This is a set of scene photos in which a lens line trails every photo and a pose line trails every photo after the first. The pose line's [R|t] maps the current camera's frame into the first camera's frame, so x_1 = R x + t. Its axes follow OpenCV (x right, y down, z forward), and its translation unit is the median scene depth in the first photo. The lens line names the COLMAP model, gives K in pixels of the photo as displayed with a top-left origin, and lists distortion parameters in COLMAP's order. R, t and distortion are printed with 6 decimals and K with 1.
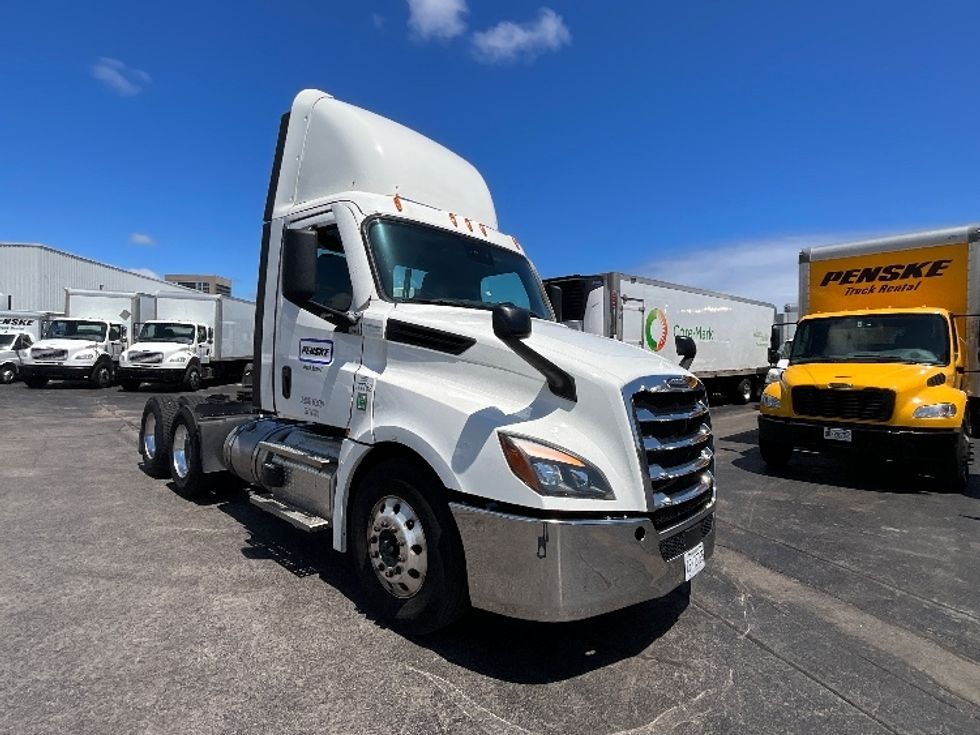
lens RADIAL K [[478.8, 0, 490.0], [0, 478.8, 367.5], [0, 0, 1]] dist [0.003743, 0.001147]
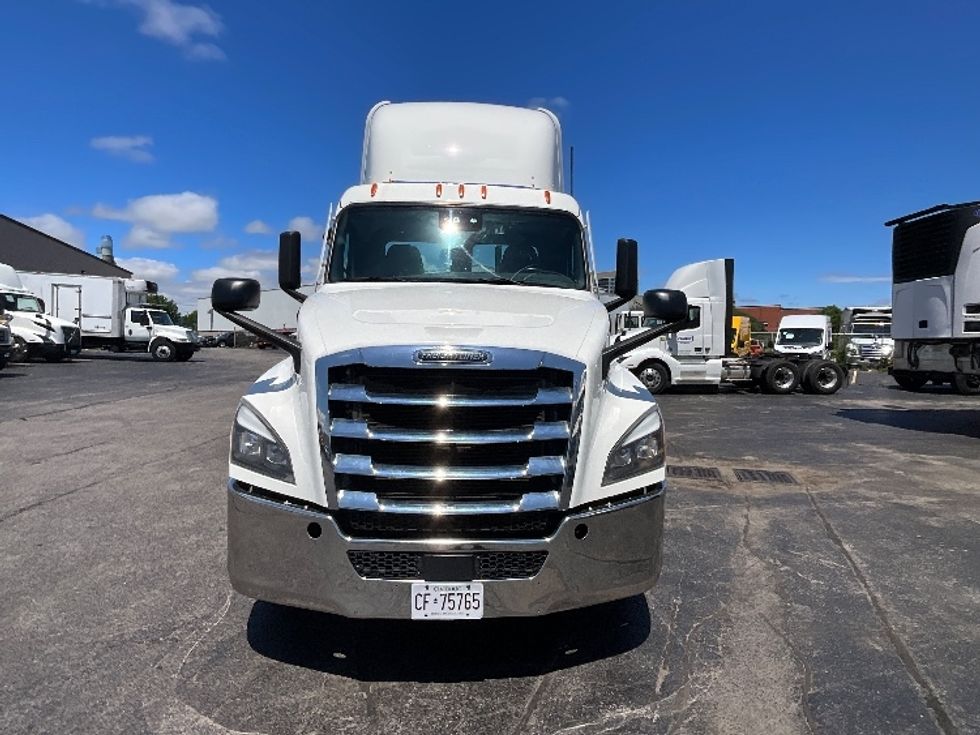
lens RADIAL K [[473.5, 0, 470.7], [0, 473.5, 355.0], [0, 0, 1]] dist [-0.000447, 0.000022]
pose [[0.718176, -0.001332, -0.695861, 0.746168], [0.000835, 0.999999, -0.001052, 0.022815], [0.695861, 0.000174, 0.718176, 0.394464]]
